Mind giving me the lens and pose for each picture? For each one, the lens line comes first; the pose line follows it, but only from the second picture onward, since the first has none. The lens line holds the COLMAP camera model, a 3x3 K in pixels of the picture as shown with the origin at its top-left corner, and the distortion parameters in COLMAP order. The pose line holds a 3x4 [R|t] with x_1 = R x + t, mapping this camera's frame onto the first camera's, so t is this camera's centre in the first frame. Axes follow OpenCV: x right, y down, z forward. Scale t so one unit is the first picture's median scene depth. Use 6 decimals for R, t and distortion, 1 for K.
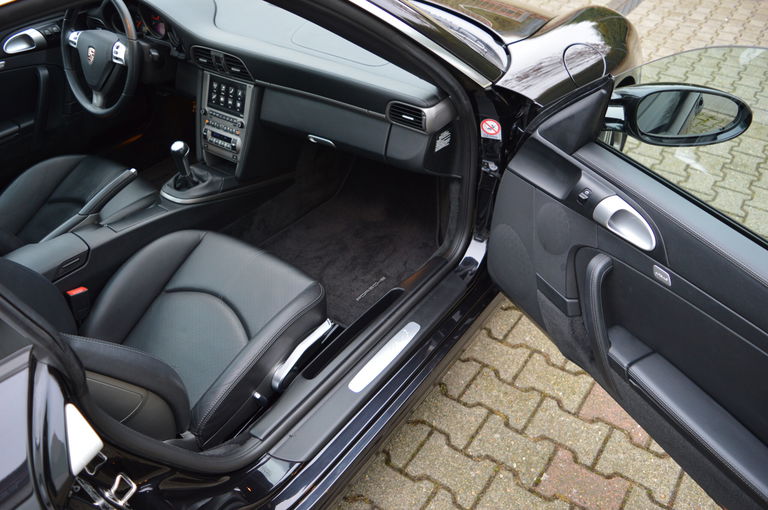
lens RADIAL K [[613.1, 0, 383.7], [0, 613.1, 252.6], [0, 0, 1]] dist [-0.096530, 0.024917]
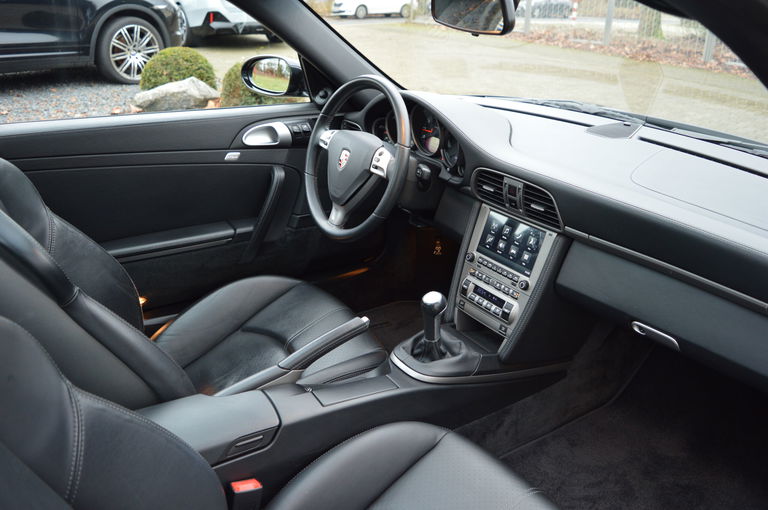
lens RADIAL K [[613.1, 0, 379.8], [0, 613.1, 252.2], [0, 0, 1]] dist [-0.096530, 0.024917]
pose [[0.937594, 0.166497, -0.305279, -0.182459], [-0.237507, 0.947860, -0.212492, -0.059020], [0.253983, 0.271737, 0.928252, 0.301350]]
